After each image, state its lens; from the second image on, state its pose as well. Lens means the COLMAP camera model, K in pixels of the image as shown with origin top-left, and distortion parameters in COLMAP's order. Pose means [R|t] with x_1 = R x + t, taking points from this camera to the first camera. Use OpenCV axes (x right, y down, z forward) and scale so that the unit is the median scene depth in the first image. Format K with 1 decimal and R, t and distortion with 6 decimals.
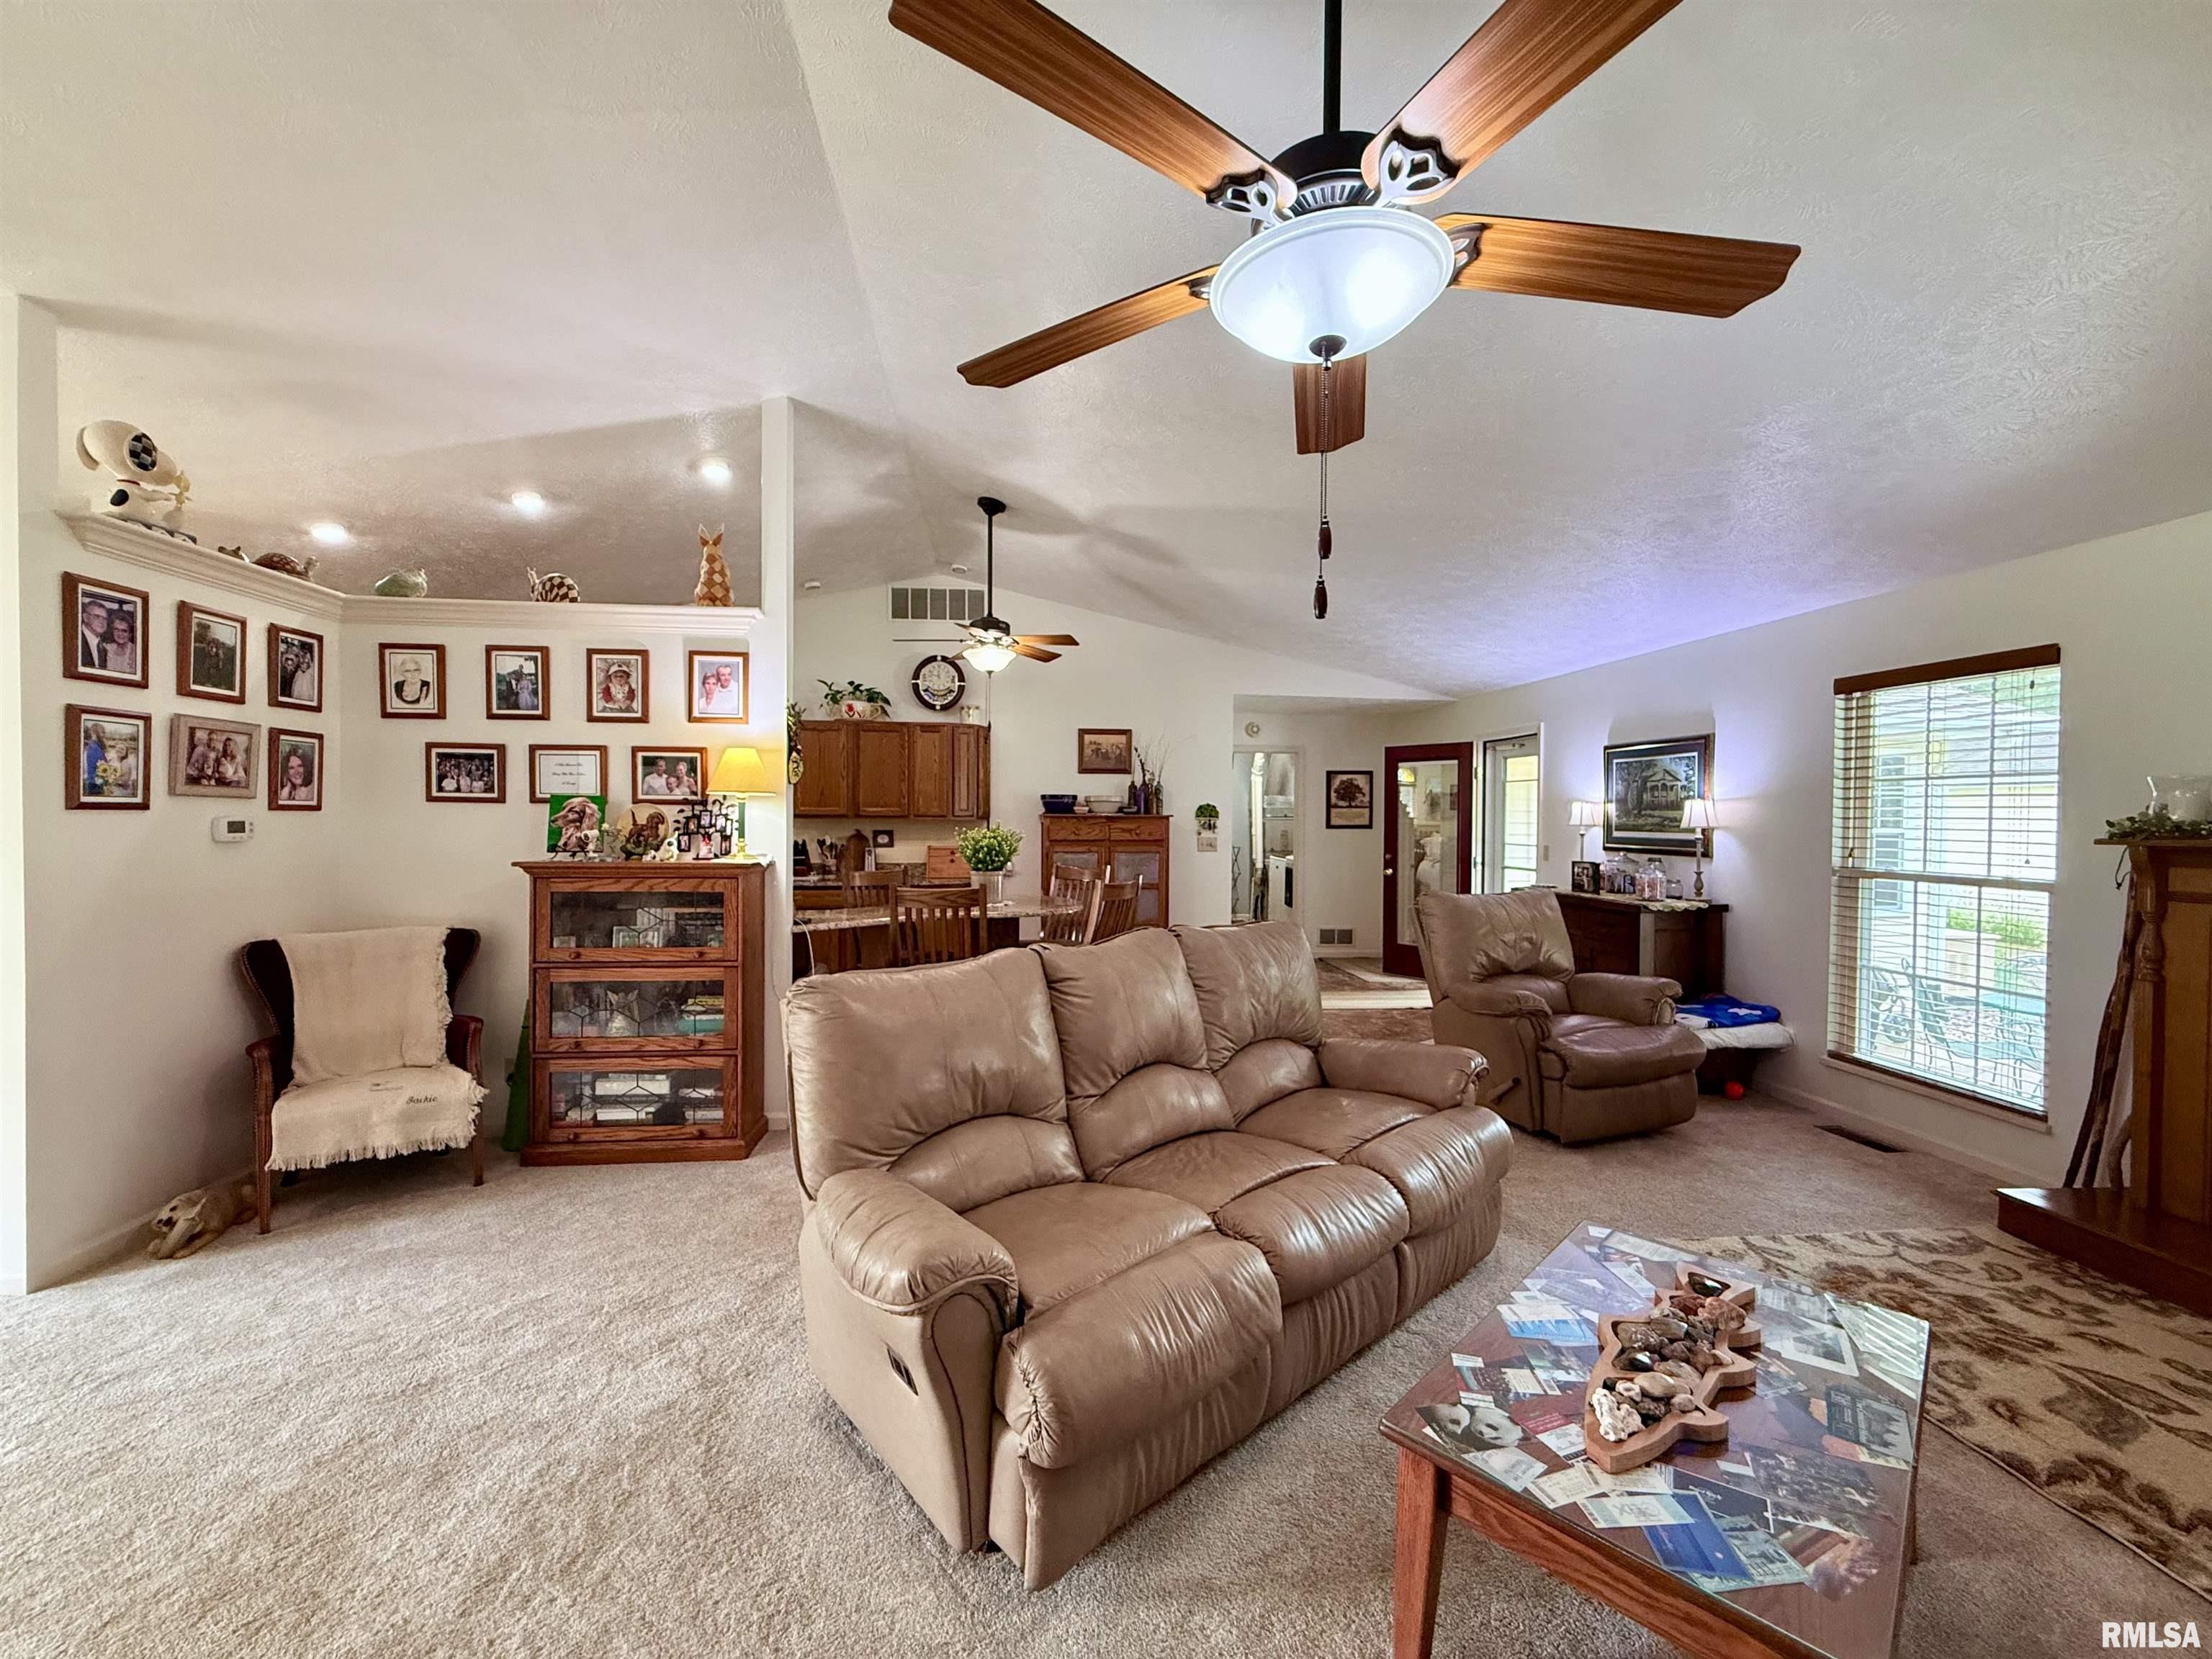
lens RADIAL K [[882.1, 0, 1092.5], [0, 882.1, 827.3], [0, 0, 1]] dist [0.002110, 0.000001]
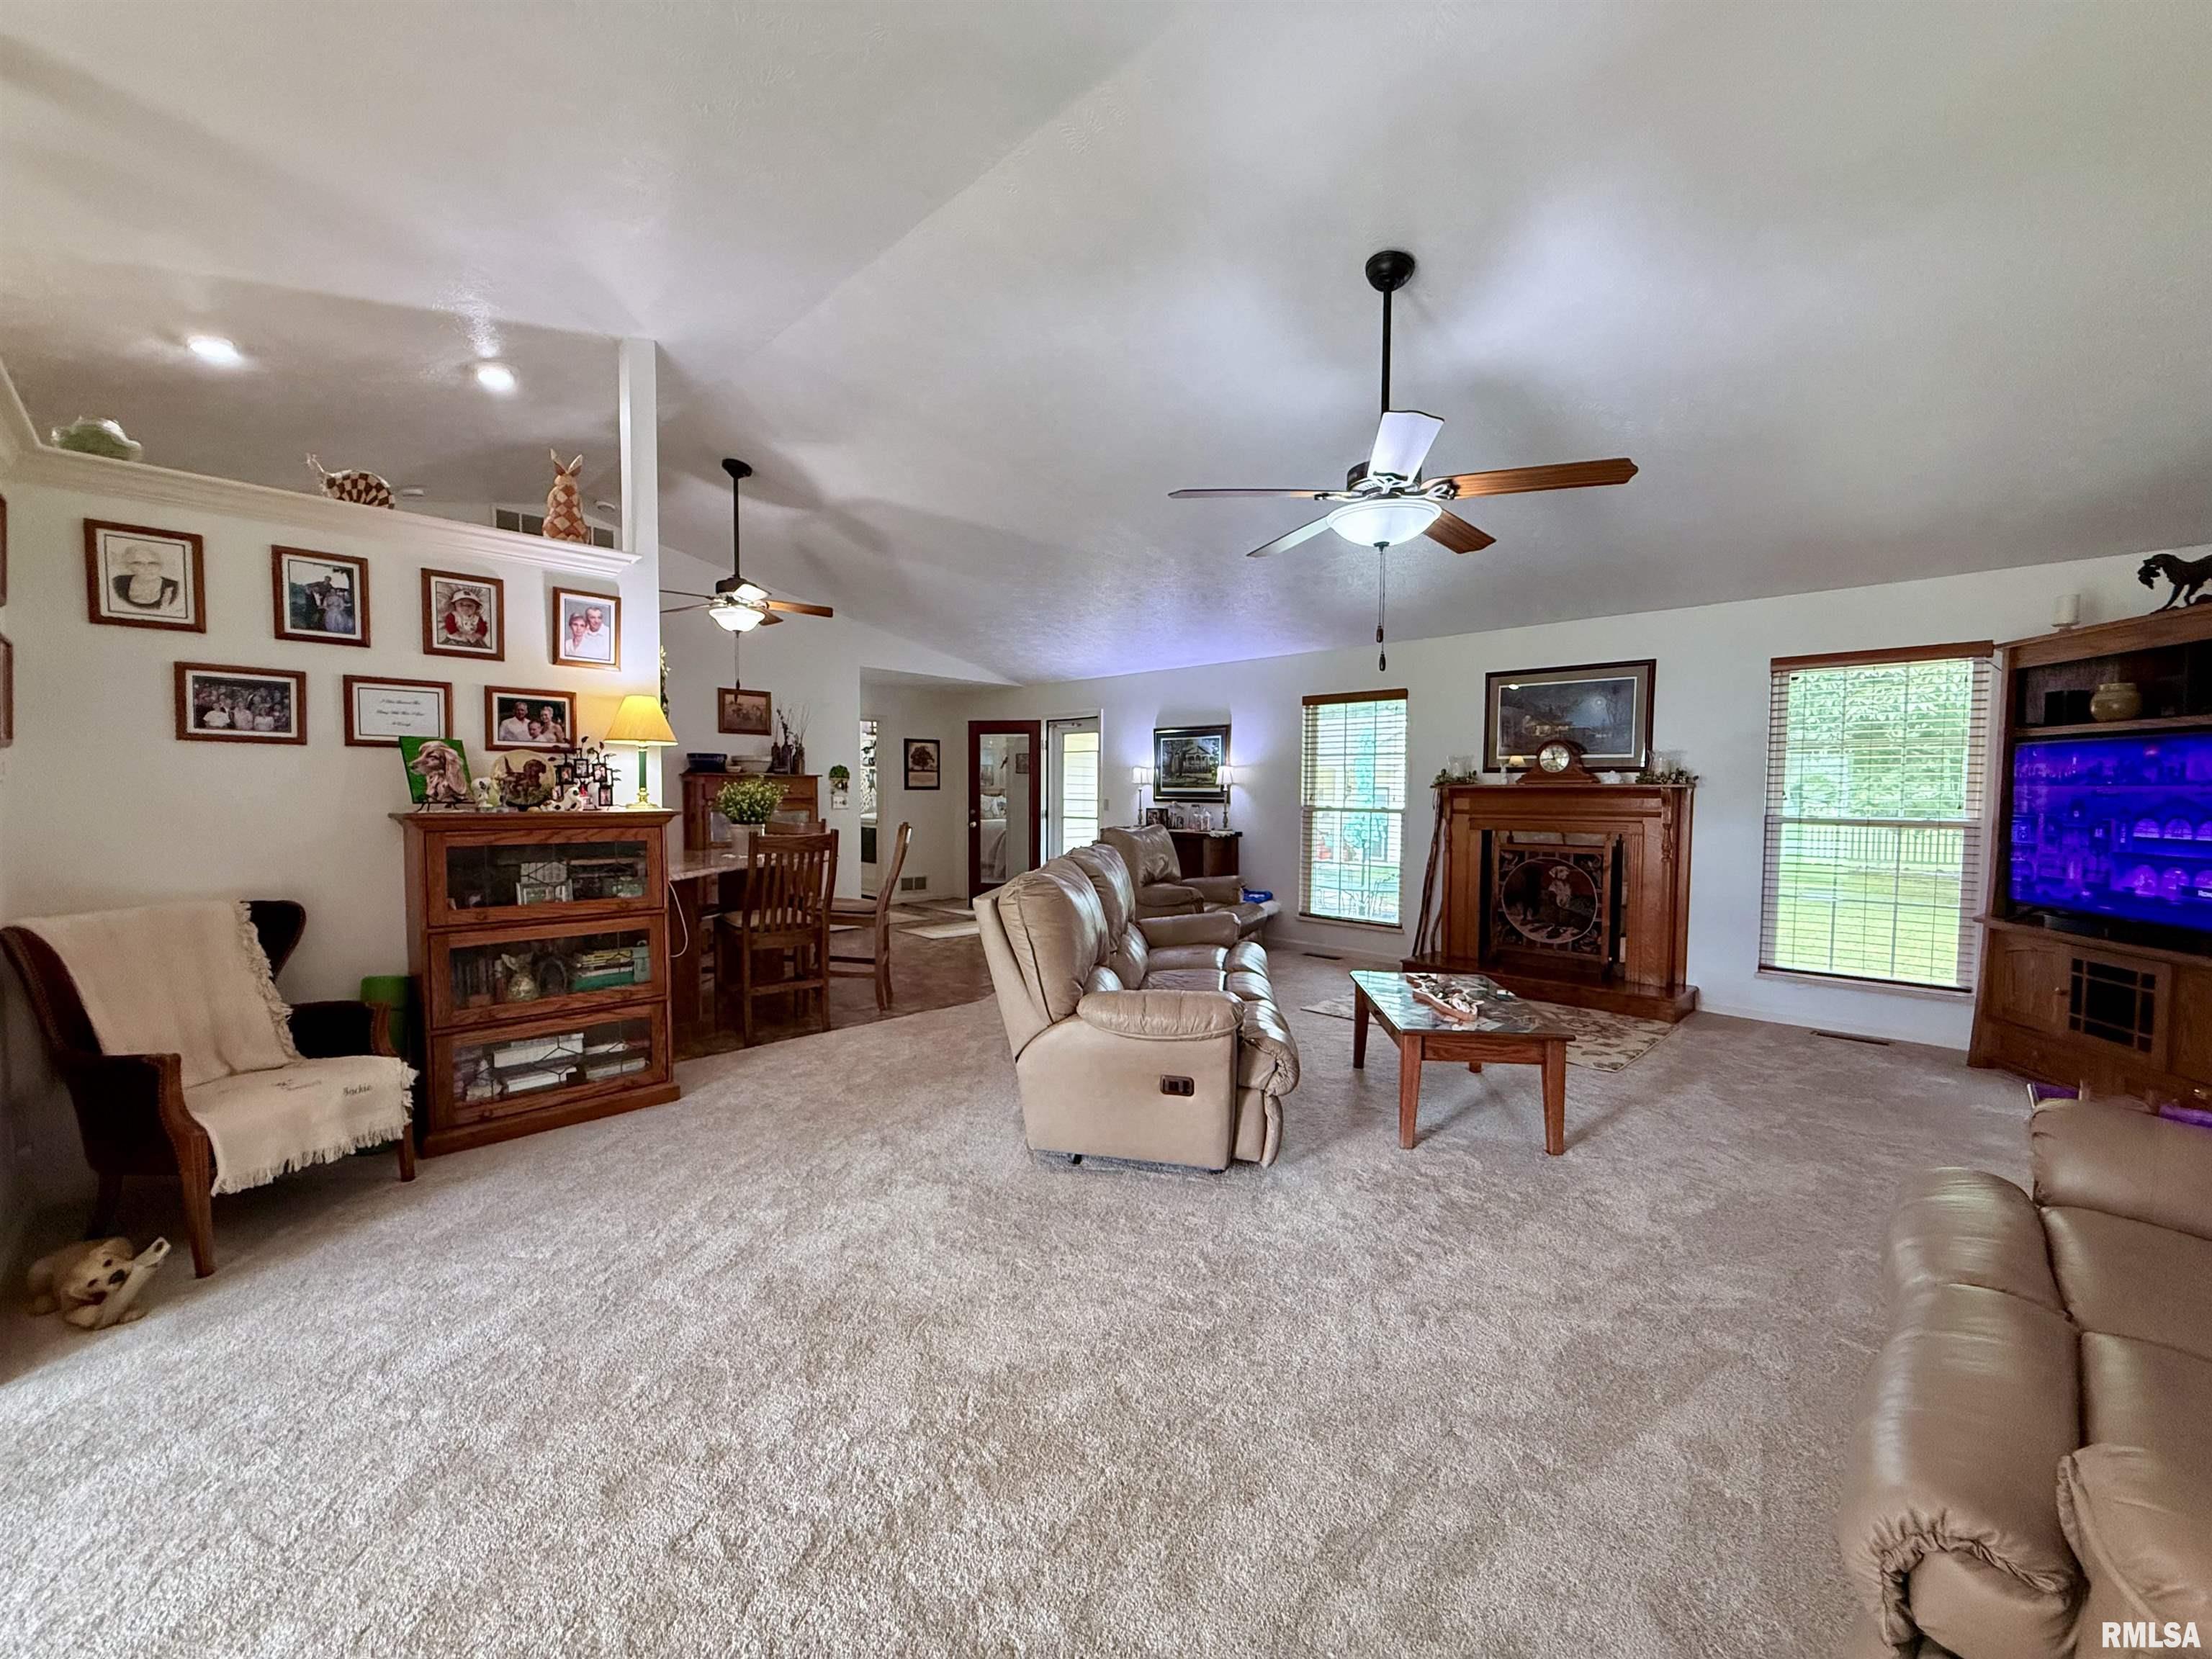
lens RADIAL K [[882.1, 0, 1092.5], [0, 882.1, 827.3], [0, 0, 1]] dist [0.002110, 0.000001]
pose [[0.776795, -0.028181, 0.629123, -0.611132], [0.006529, 0.999305, 0.036703, 0.022935], [-0.629720, -0.024403, 0.776439, -0.087613]]
